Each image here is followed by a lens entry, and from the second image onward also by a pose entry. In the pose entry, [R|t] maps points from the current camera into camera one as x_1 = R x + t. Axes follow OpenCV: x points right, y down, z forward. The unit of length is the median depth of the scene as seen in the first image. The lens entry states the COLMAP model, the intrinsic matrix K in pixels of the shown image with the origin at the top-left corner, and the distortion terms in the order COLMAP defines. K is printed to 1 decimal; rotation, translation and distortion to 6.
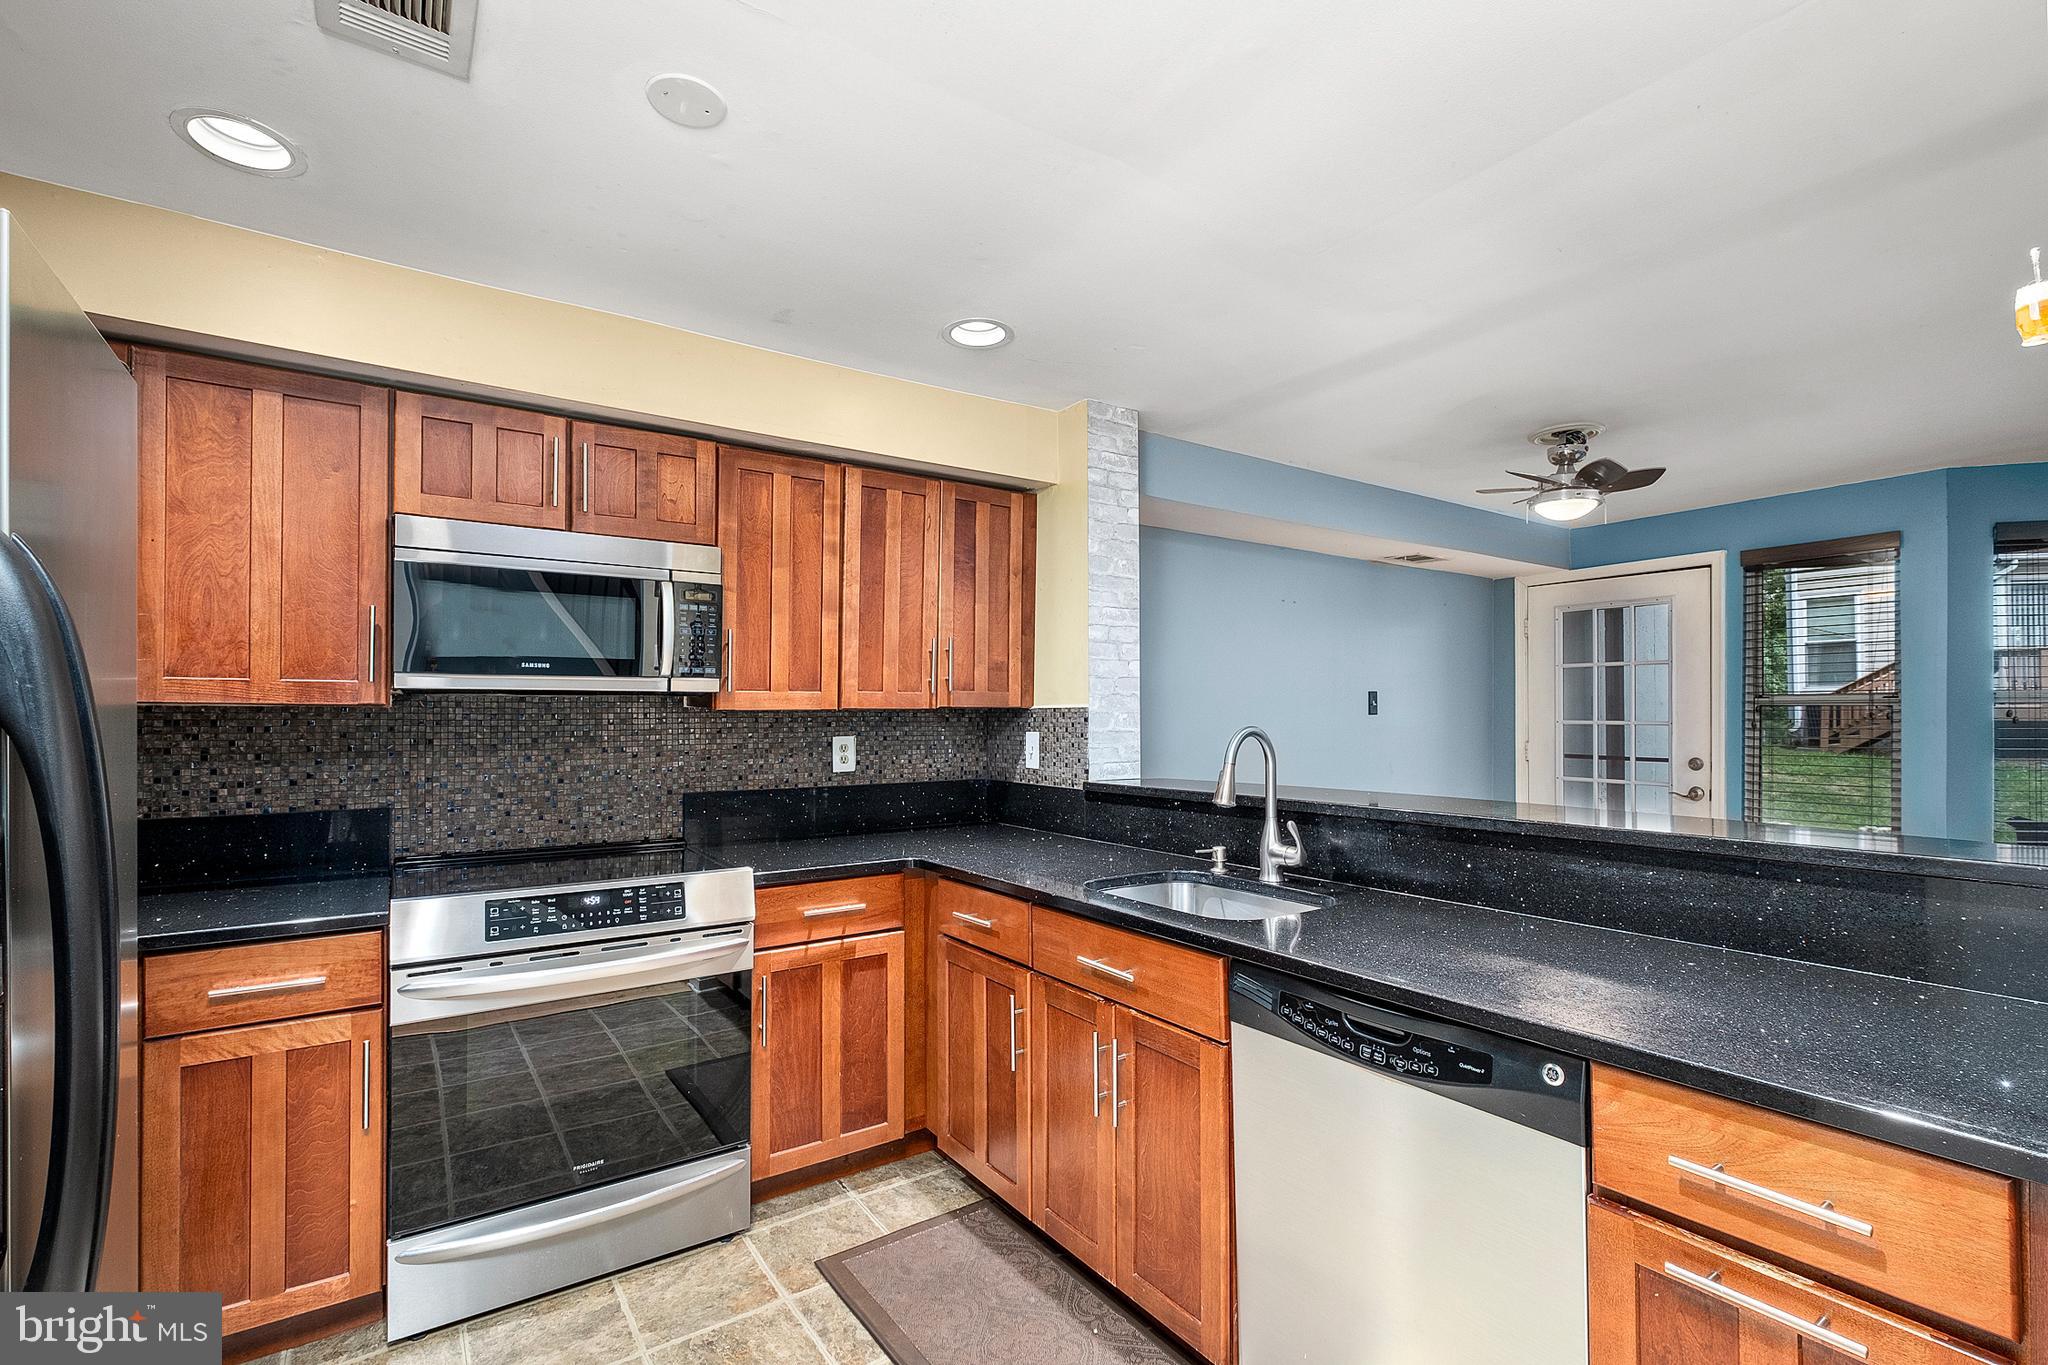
lens RADIAL K [[903.0, 0, 1013.2], [0, 903.0, 702.8], [0, 0, 1]] dist [0.000257, -0.000417]
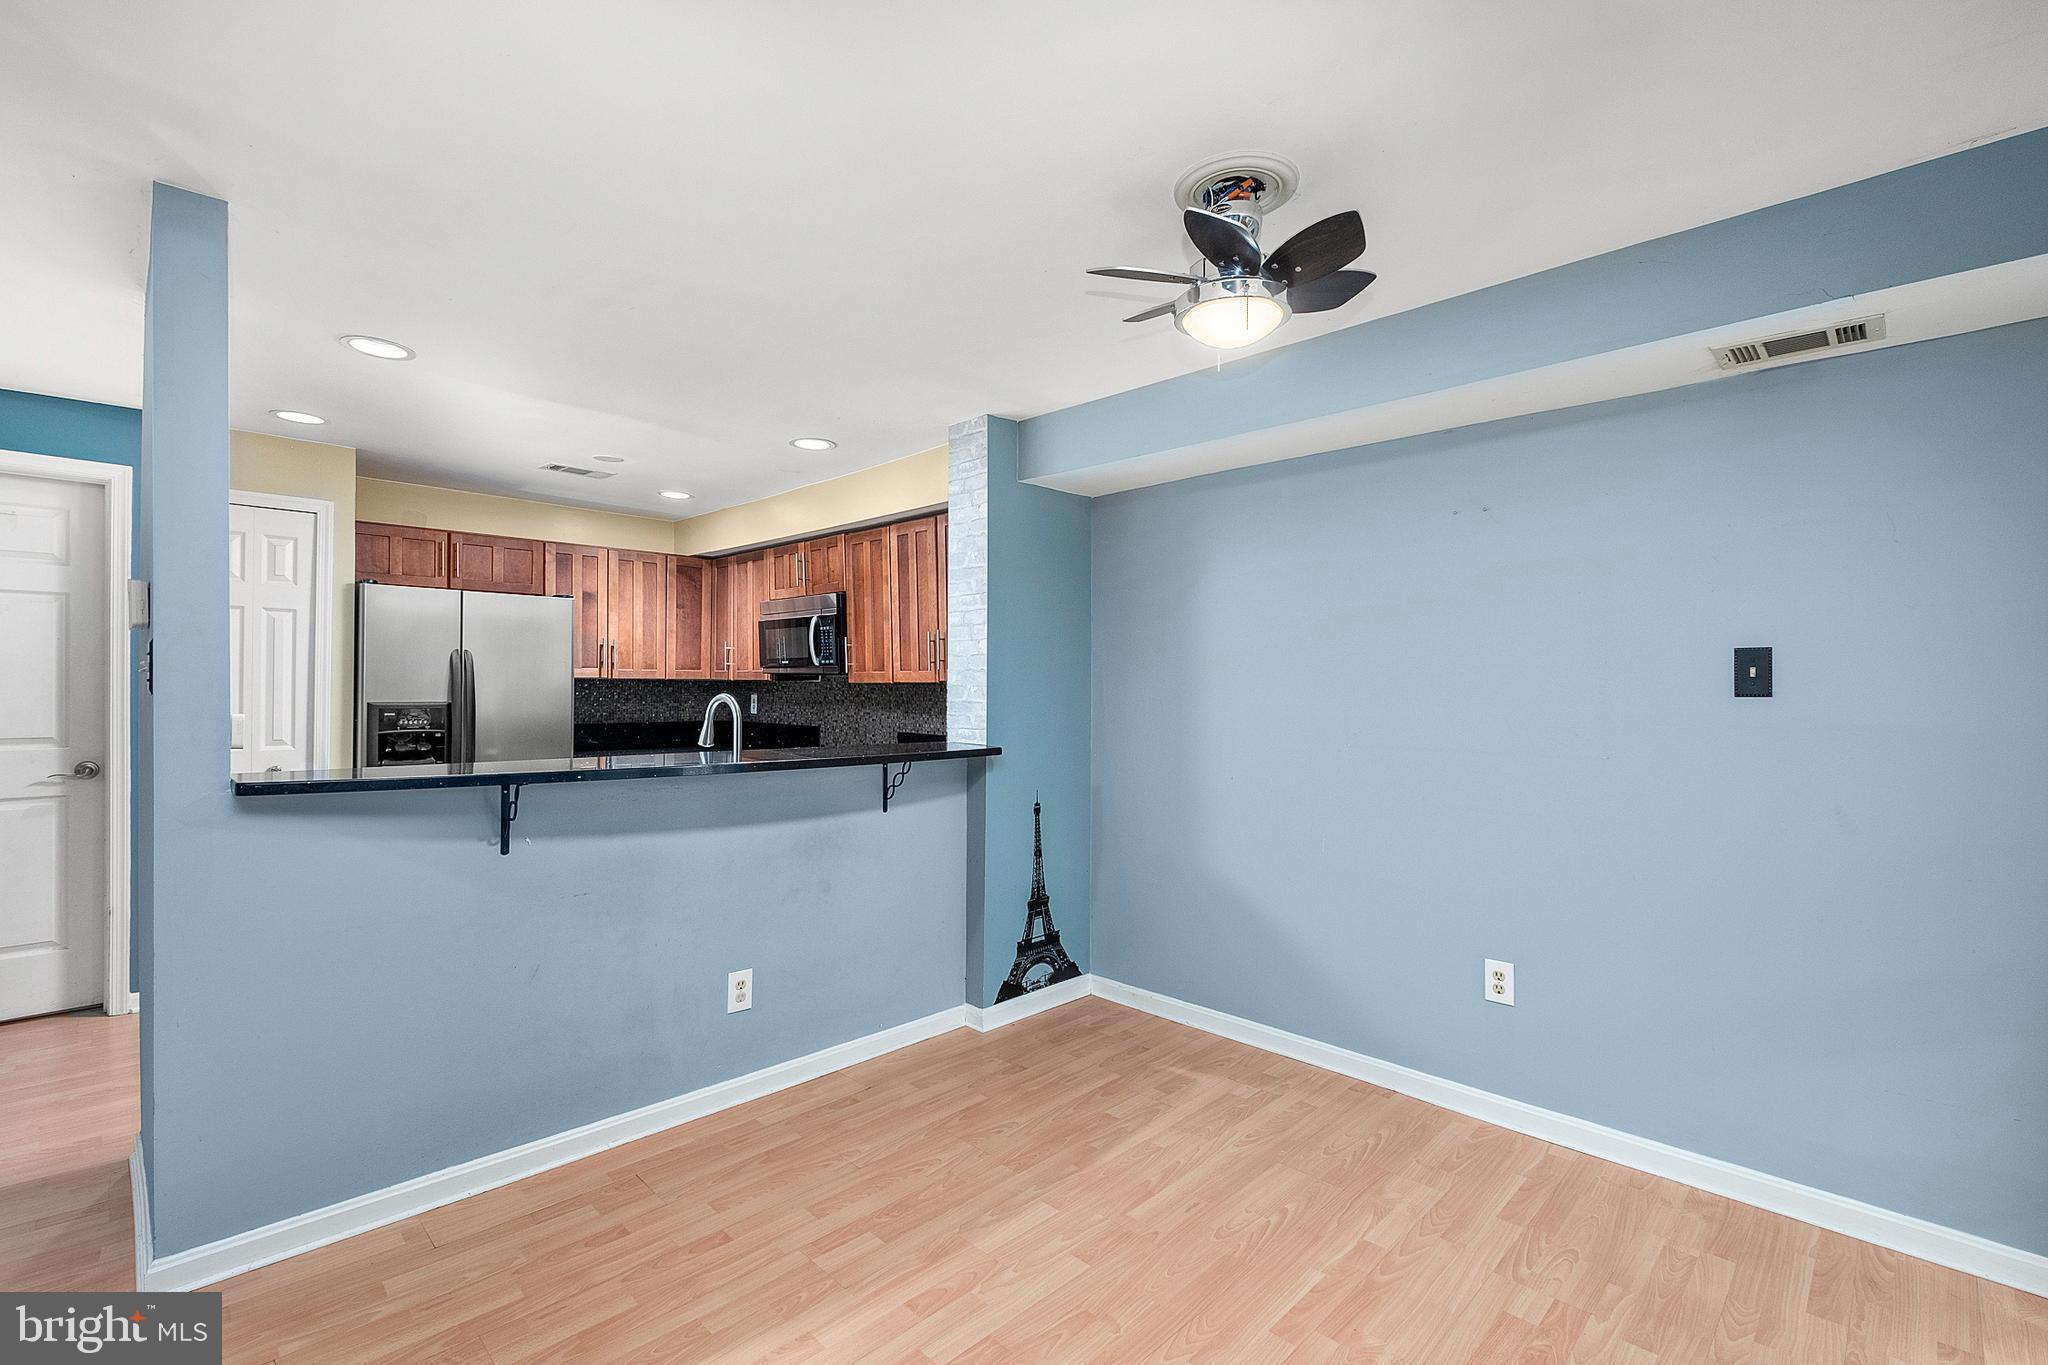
lens RADIAL K [[898.9, 0, 1024.0], [0, 898.9, 682.5], [0, 0, 1]] dist [-0.001460, -0.000034]
pose [[0.193246, -0.001025, -0.981150, 1.583966], [0.002705, 0.999996, -0.000512, 0.009821], [0.981147, -0.002555, 0.193248, 1.066534]]
